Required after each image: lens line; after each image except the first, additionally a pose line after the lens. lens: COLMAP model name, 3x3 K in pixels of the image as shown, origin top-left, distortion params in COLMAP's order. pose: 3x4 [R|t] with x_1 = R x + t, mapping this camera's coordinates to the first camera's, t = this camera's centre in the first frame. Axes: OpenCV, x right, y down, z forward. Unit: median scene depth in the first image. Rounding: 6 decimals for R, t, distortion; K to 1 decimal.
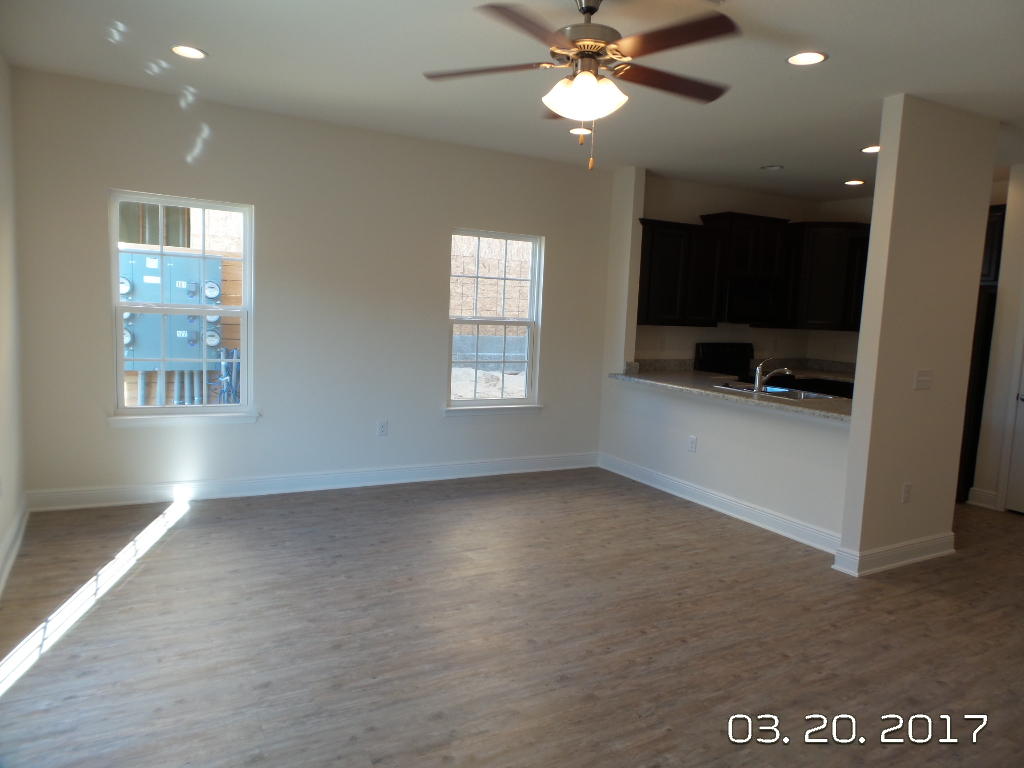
lens RADIAL K [[698.5, 0, 517.7], [0, 698.5, 390.5], [0, 0, 1]] dist [-0.013091, 0.010021]
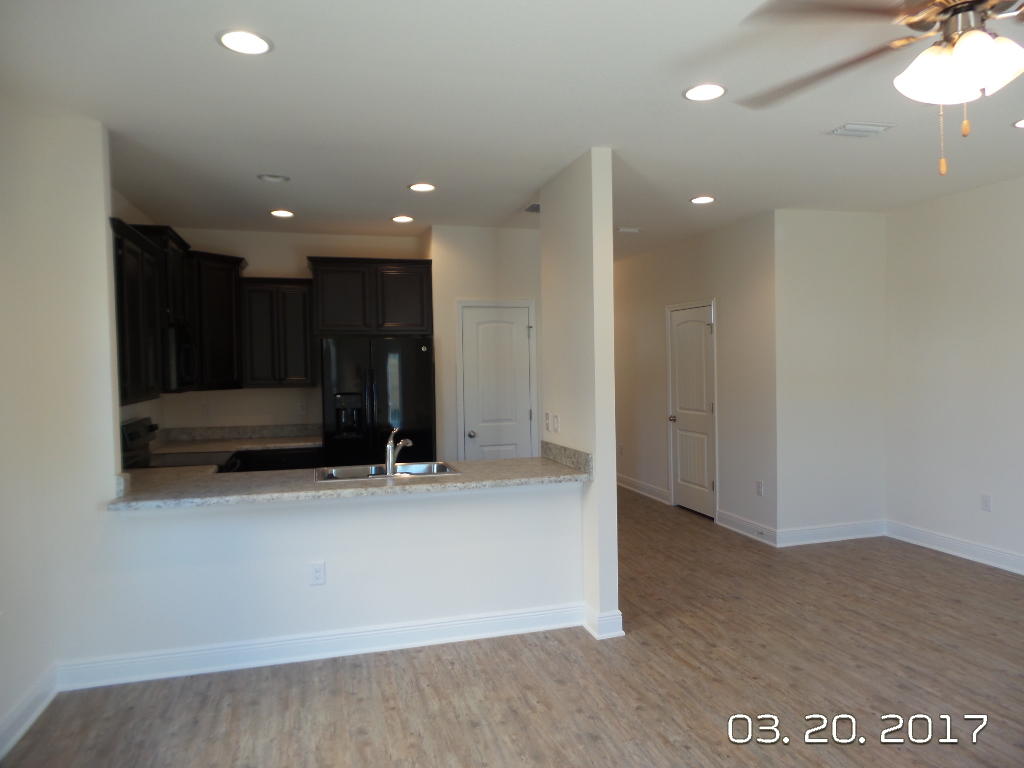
lens RADIAL K [[698.5, 0, 515.3], [0, 698.5, 394.0], [0, 0, 1]] dist [-0.013091, 0.010021]
pose [[0.221590, -0.083140, 0.971589, -0.447910], [0.143849, 0.988245, 0.051758, -0.131998], [-0.964472, 0.128293, 0.230944, 0.849716]]
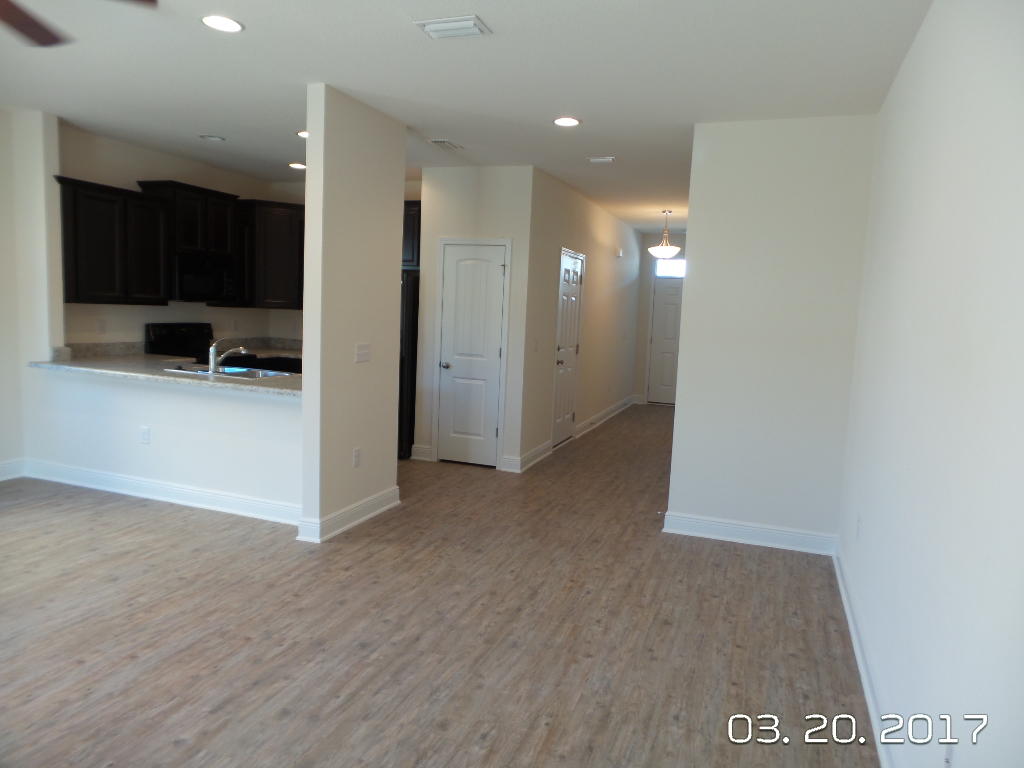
lens RADIAL K [[698.5, 0, 518.0], [0, 698.5, 393.4], [0, 0, 1]] dist [-0.013091, 0.010021]
pose [[0.754618, -0.078474, 0.651455, 0.042710], [0.057770, 0.996913, 0.053169, 0.003189], [-0.653617, -0.002488, 0.756822, 0.004063]]
